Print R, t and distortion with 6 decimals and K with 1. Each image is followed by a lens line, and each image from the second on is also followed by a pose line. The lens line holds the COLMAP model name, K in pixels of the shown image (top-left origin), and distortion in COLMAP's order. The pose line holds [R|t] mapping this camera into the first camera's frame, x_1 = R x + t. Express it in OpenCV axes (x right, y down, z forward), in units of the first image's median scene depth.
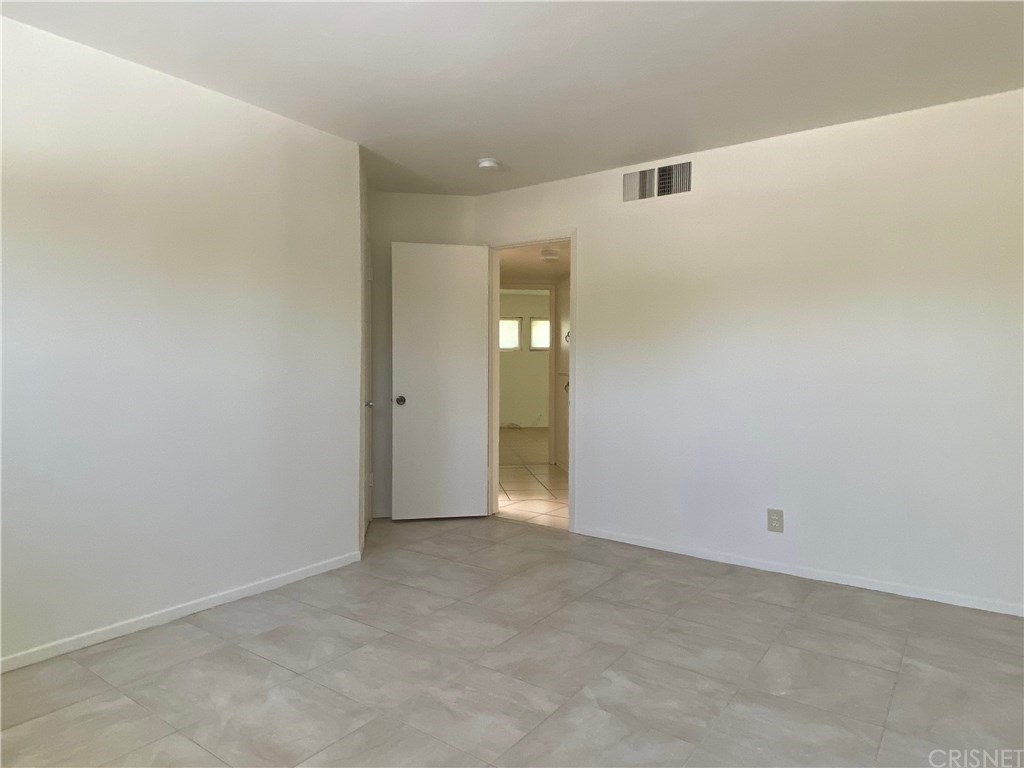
lens RADIAL K [[627.9, 0, 516.0], [0, 627.9, 382.1], [0, 0, 1]] dist [0.070397, -0.069884]
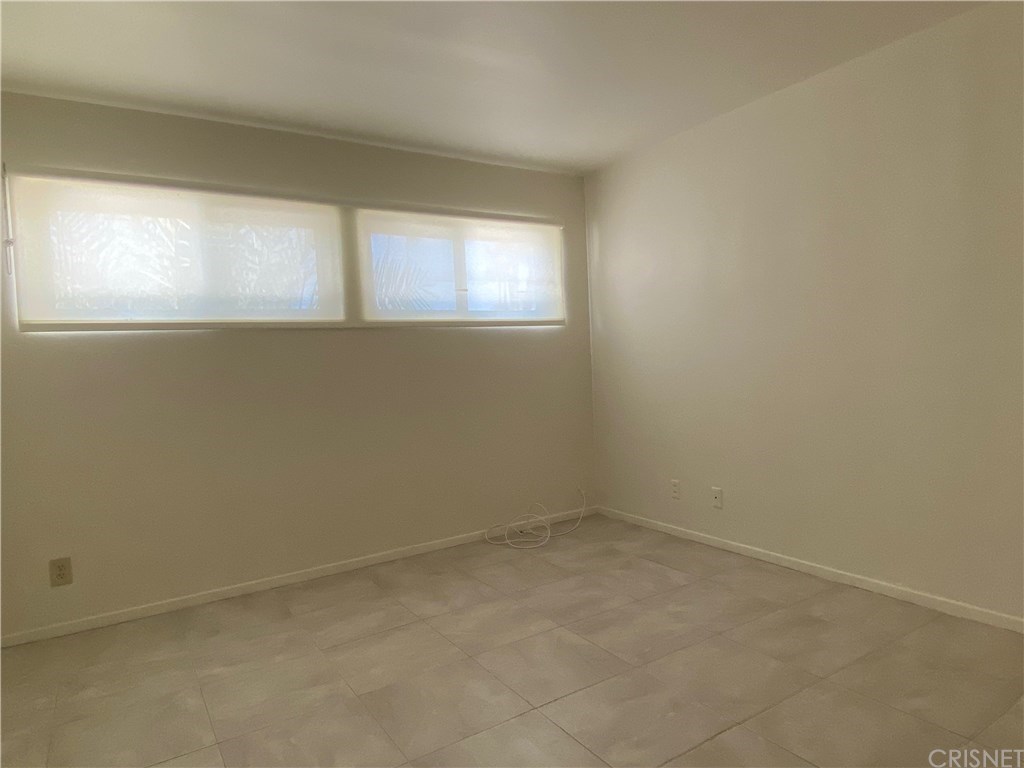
lens RADIAL K [[627.9, 0, 516.0], [0, 627.9, 382.1], [0, 0, 1]] dist [0.070397, -0.069884]
pose [[-0.362063, 0.049255, -0.930852, 0.599048], [0.021775, 0.998777, 0.044379, -0.021449], [0.931899, -0.004201, -0.362693, 0.825578]]
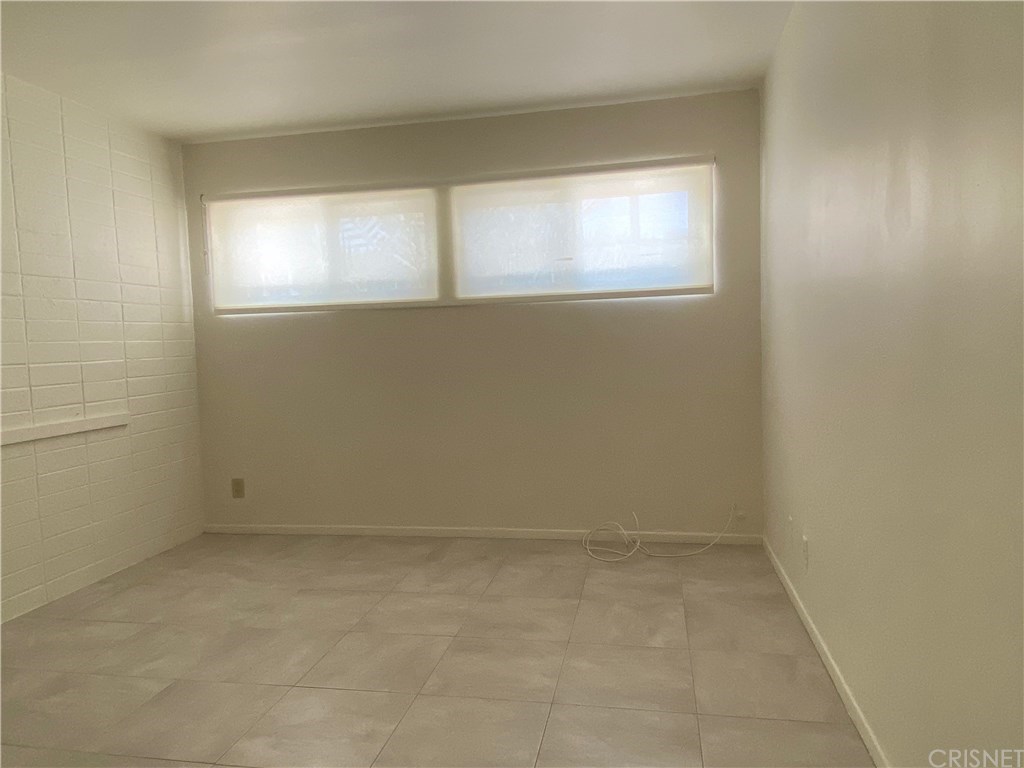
lens RADIAL K [[699.3, 0, 512.9], [0, 699.3, 385.1], [0, 0, 1]] dist [0.092632, -0.113134]
pose [[-0.907242, 0.054260, -0.417094, 0.066663], [0.019294, 0.995969, 0.087600, -0.040739], [0.420165, 0.071427, -0.904632, 1.388804]]
